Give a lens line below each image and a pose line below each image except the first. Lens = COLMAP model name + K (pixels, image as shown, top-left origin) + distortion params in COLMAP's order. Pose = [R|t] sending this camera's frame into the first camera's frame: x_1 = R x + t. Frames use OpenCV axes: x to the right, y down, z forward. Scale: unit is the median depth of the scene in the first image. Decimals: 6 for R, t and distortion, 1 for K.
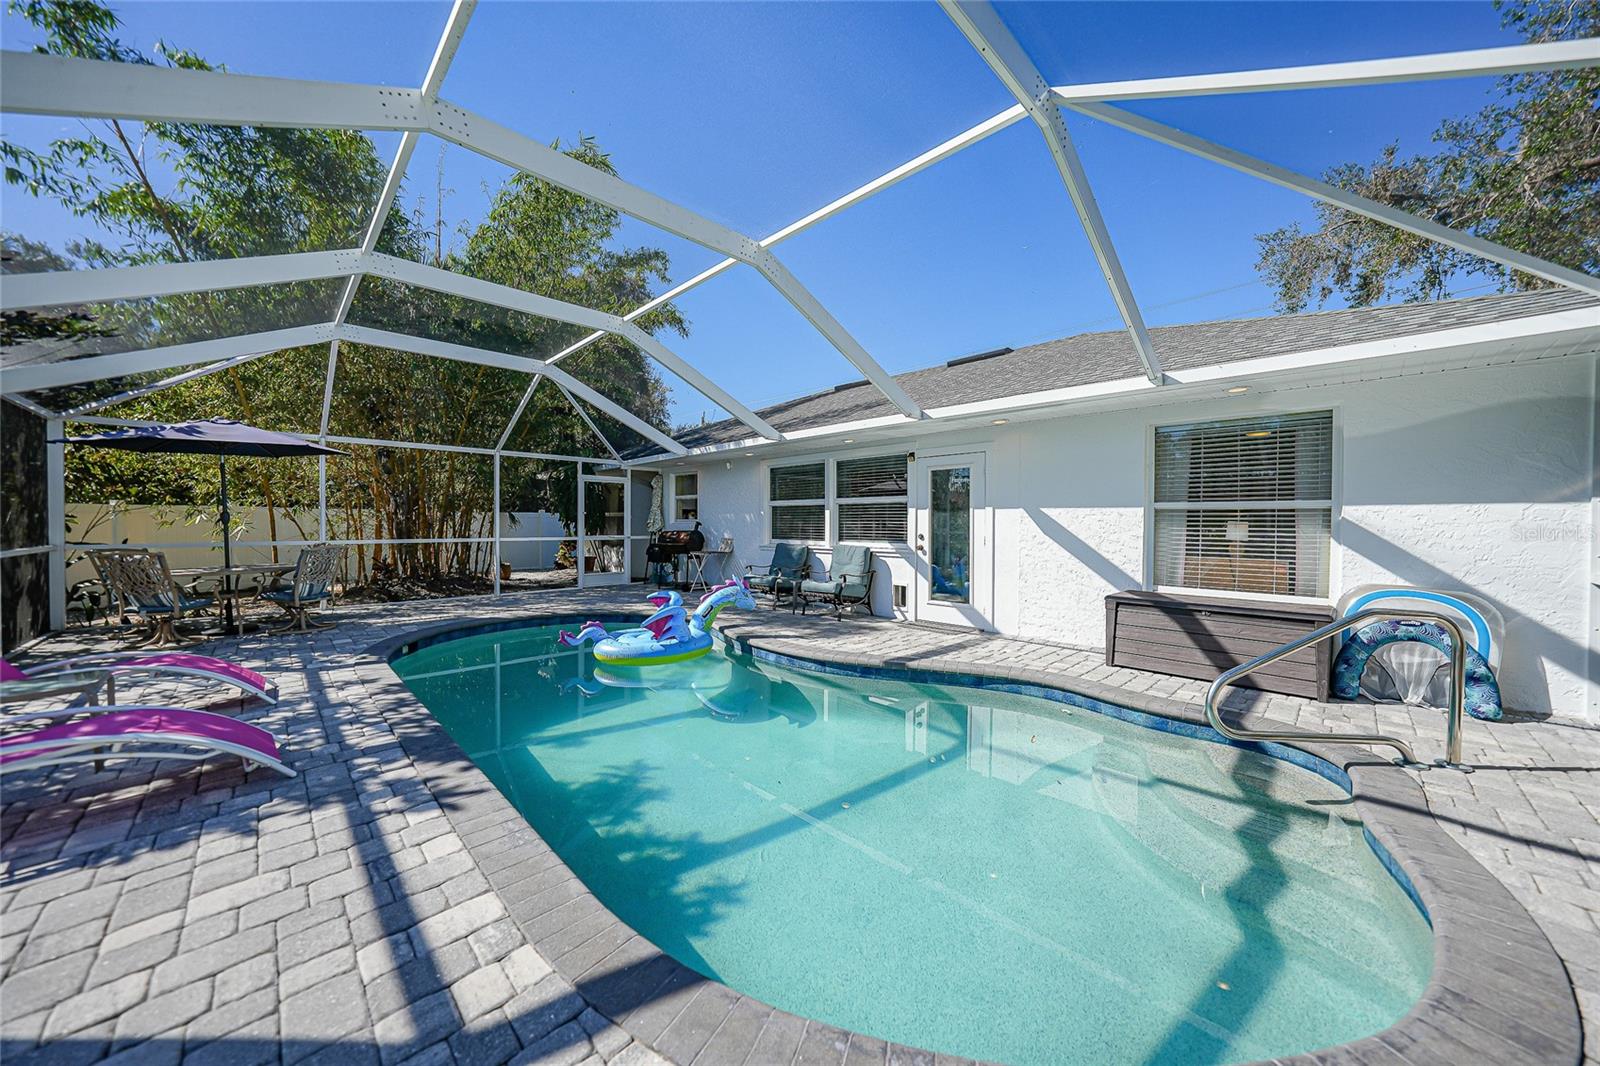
lens RADIAL K [[556.5, 0, 793.8], [0, 556.5, 530.1], [0, 0, 1]] dist [-0.019685, 0.002602]
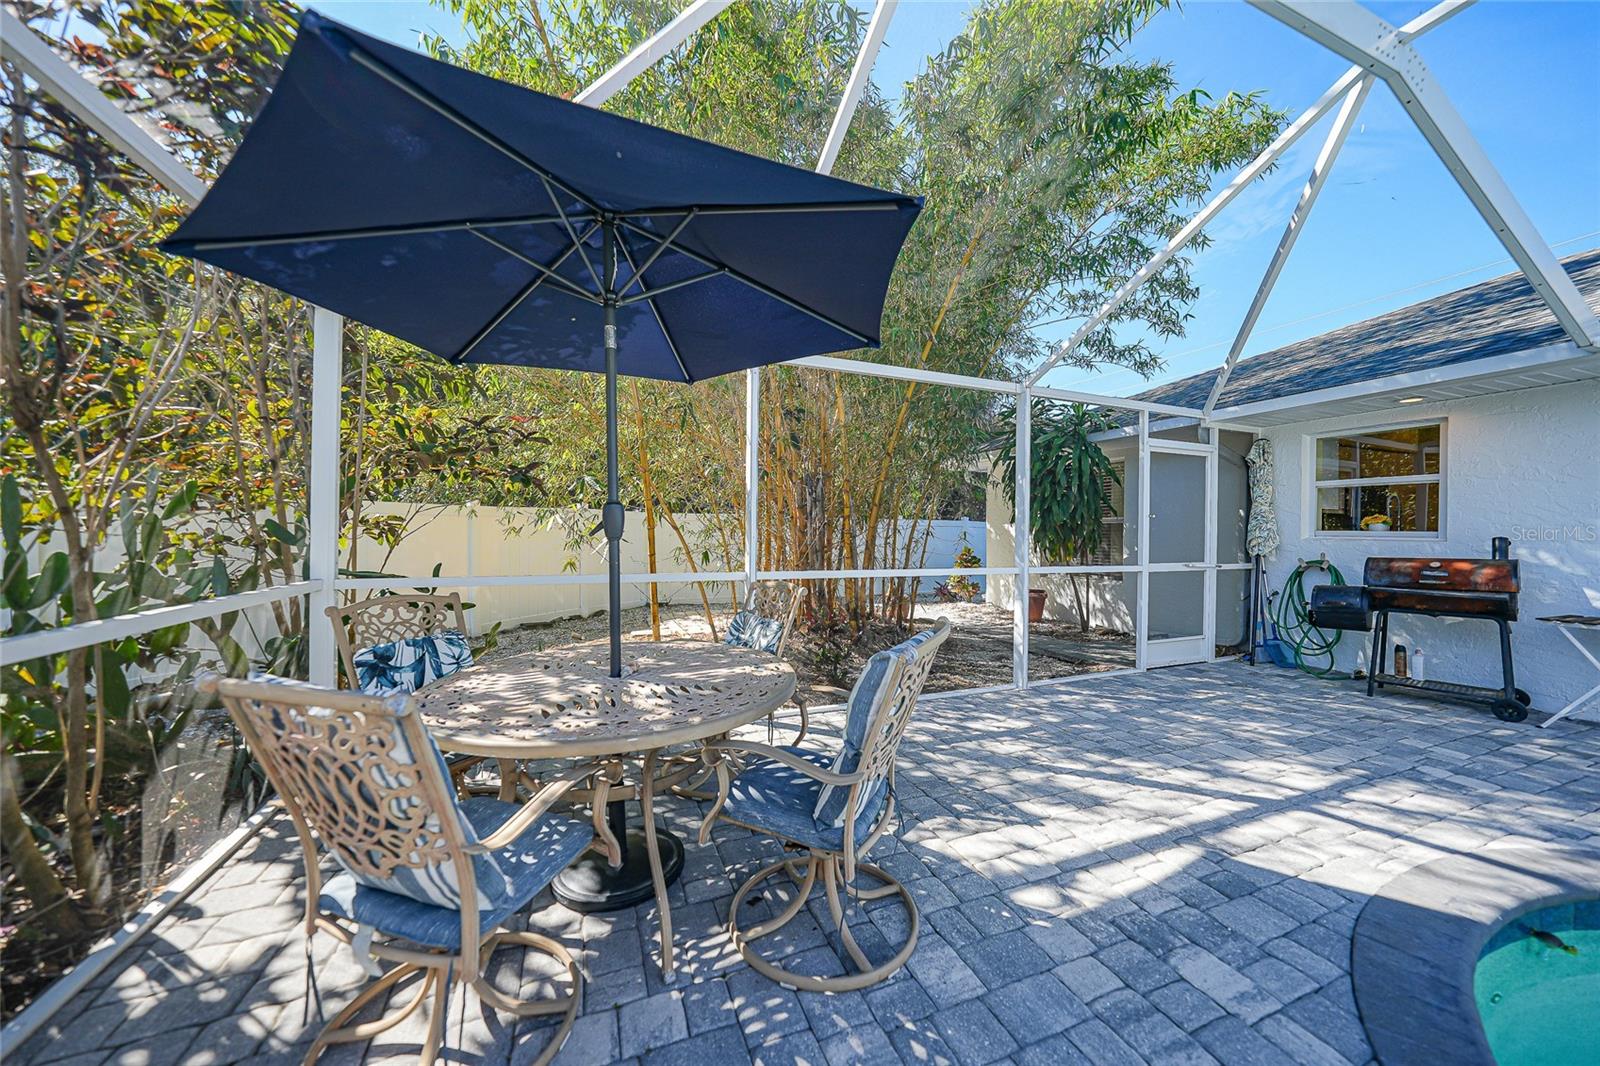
lens RADIAL K [[556.5, 0, 801.3], [0, 556.5, 530.5], [0, 0, 1]] dist [-0.019685, 0.002602]
pose [[0.921733, 0.009090, -0.387717, -0.481378], [-0.011061, 0.999935, -0.002854, -0.013726], [0.387666, 0.006919, 0.921774, 0.441003]]
